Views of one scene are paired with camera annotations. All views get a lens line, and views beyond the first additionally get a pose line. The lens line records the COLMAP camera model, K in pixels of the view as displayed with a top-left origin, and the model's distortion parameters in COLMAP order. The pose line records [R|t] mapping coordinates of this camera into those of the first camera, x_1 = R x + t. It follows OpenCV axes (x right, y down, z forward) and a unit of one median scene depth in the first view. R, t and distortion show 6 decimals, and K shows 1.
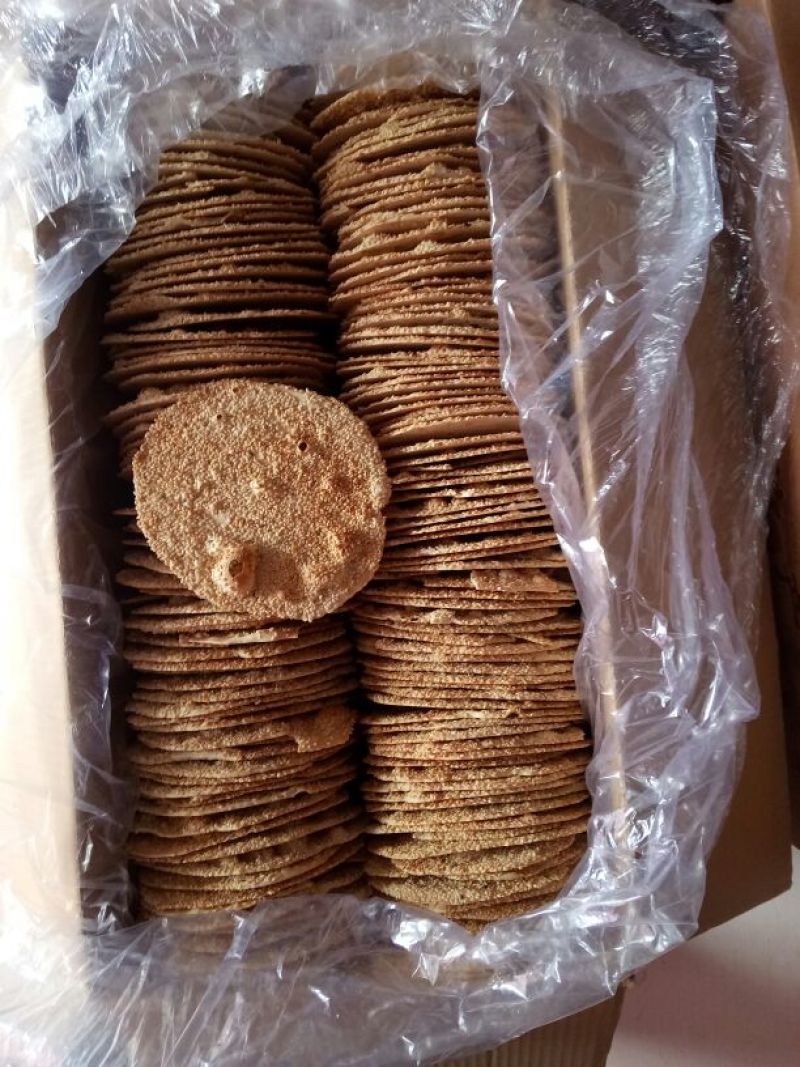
lens RADIAL K [[841.6, 0, 400.0], [0, 841.6, 533.5], [0, 0, 1]] dist [0.106865, -0.136244]
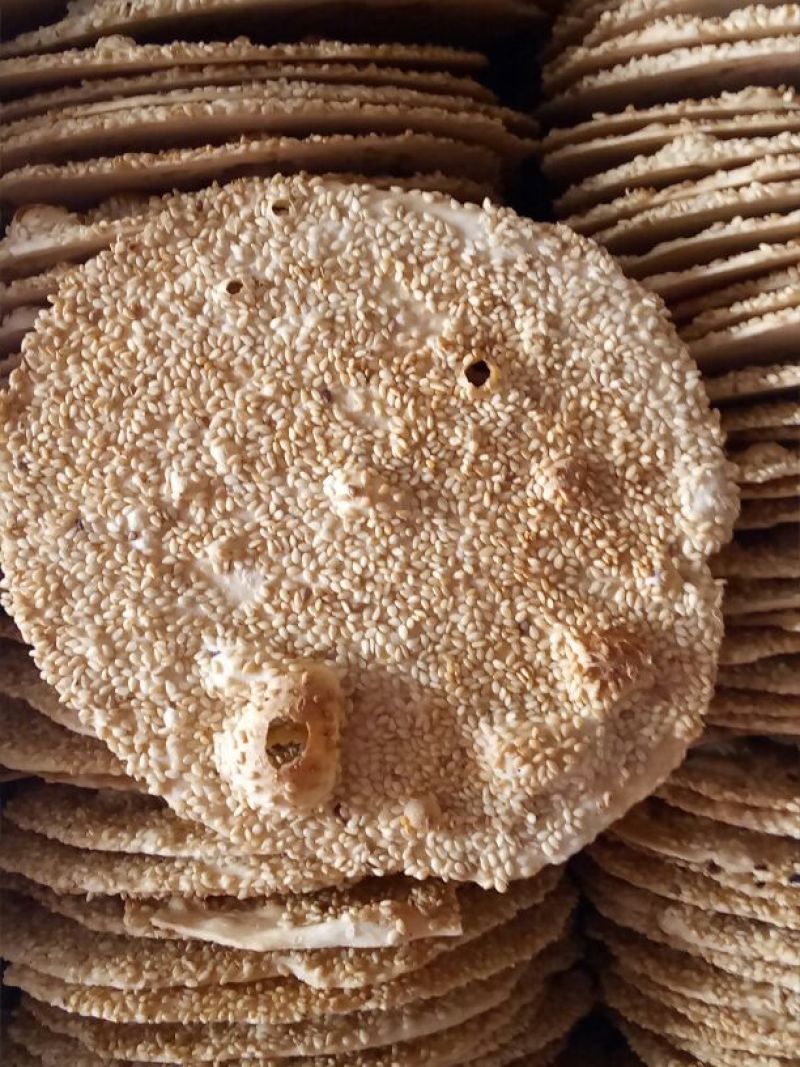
lens RADIAL K [[1309.4, 0, 400.0], [0, 1309.4, 533.5], [0, 0, 1]] dist [0.078179, -0.031955]
pose [[0.997921, 0.003276, -0.064372, -0.112256], [-0.000547, 0.999102, 0.042362, -0.060934], [0.064453, -0.042238, 0.997026, 0.471605]]
